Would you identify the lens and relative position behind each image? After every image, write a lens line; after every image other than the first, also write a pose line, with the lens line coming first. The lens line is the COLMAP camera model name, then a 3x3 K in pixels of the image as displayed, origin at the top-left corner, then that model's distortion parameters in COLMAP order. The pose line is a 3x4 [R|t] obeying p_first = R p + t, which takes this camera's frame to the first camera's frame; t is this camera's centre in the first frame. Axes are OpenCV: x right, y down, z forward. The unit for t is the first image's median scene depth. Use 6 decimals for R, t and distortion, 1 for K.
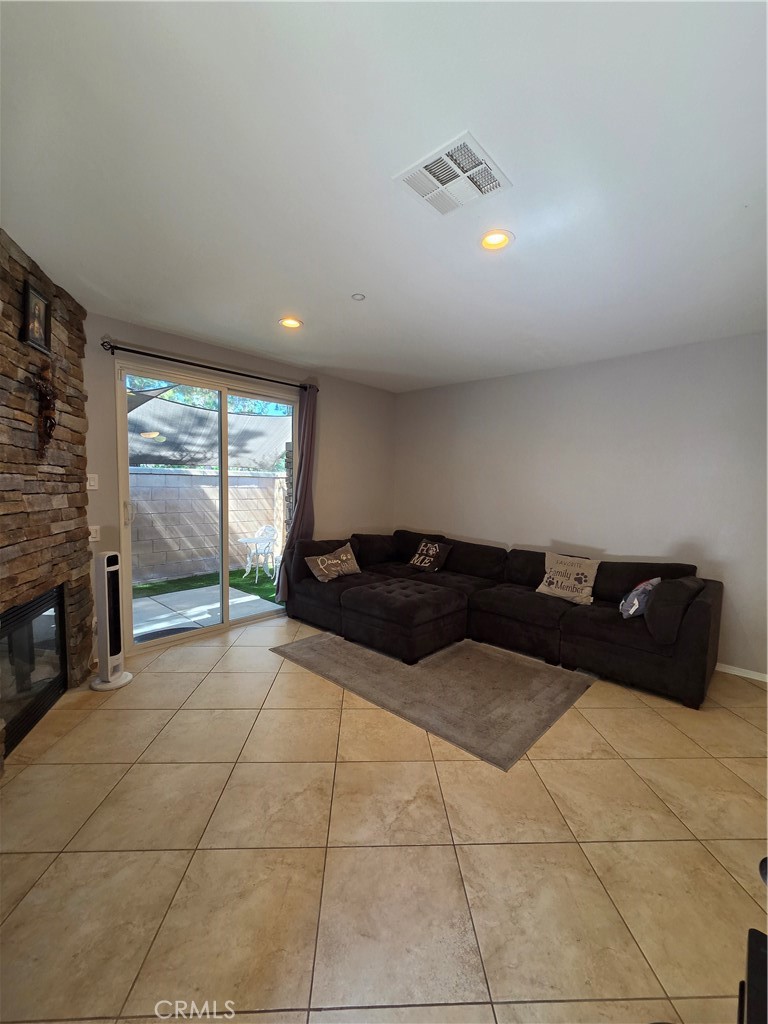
lens RADIAL K [[417.6, 0, 385.2], [0, 417.6, 512.0], [0, 0, 1]] dist [-0.003326, -0.000811]
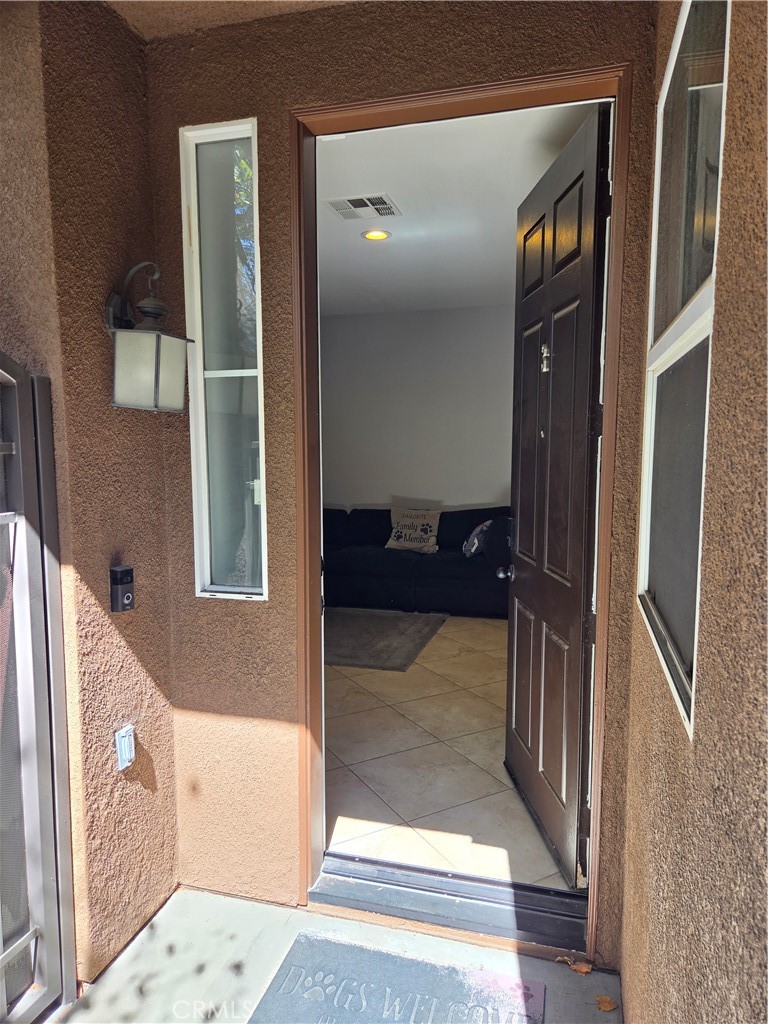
lens RADIAL K [[684.5, 0, 379.0], [0, 684.5, 514.4], [0, 0, 1]] dist [0.031403, -0.000155]
pose [[0.893806, -0.073276, 0.442426, -0.433413], [0.055038, 0.997026, 0.053940, 0.030400], [-0.445063, -0.023862, 0.895181, -0.520731]]
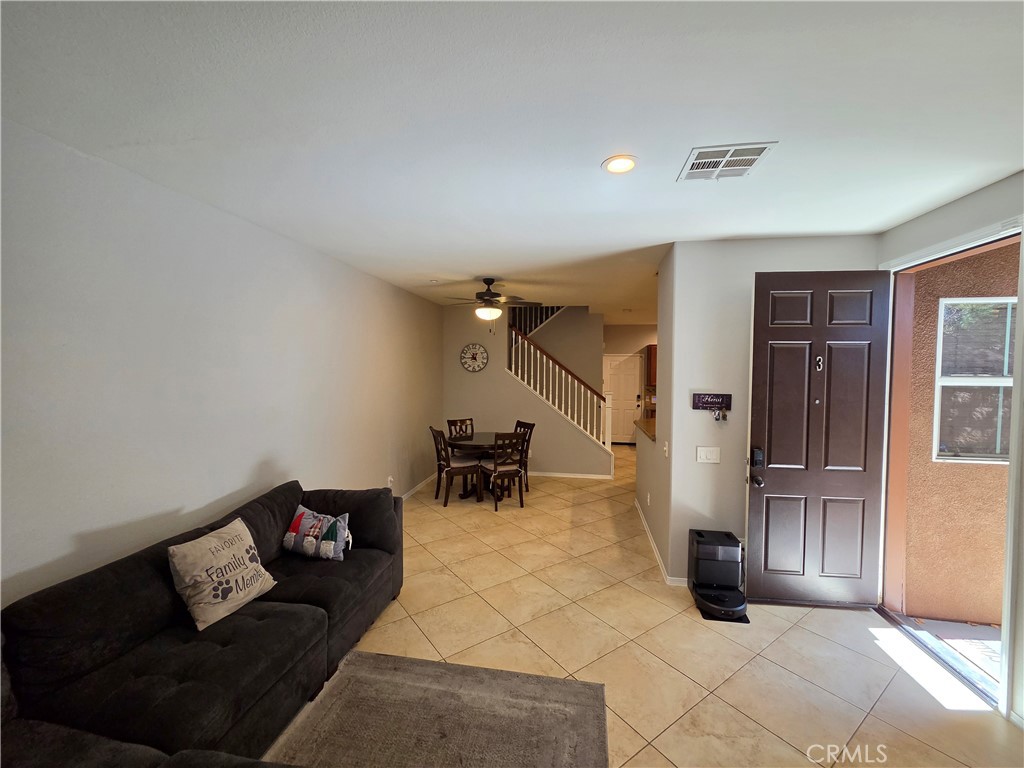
lens RADIAL K [[417.6, 0, 515.4], [0, 417.6, 385.0], [0, 0, 1]] dist [-0.003326, -0.000811]
pose [[-0.542639, -0.054811, 0.838176, -0.282731], [0.044348, 0.994607, 0.093752, -0.151807], [-0.838794, 0.088045, -0.537282, 1.132535]]
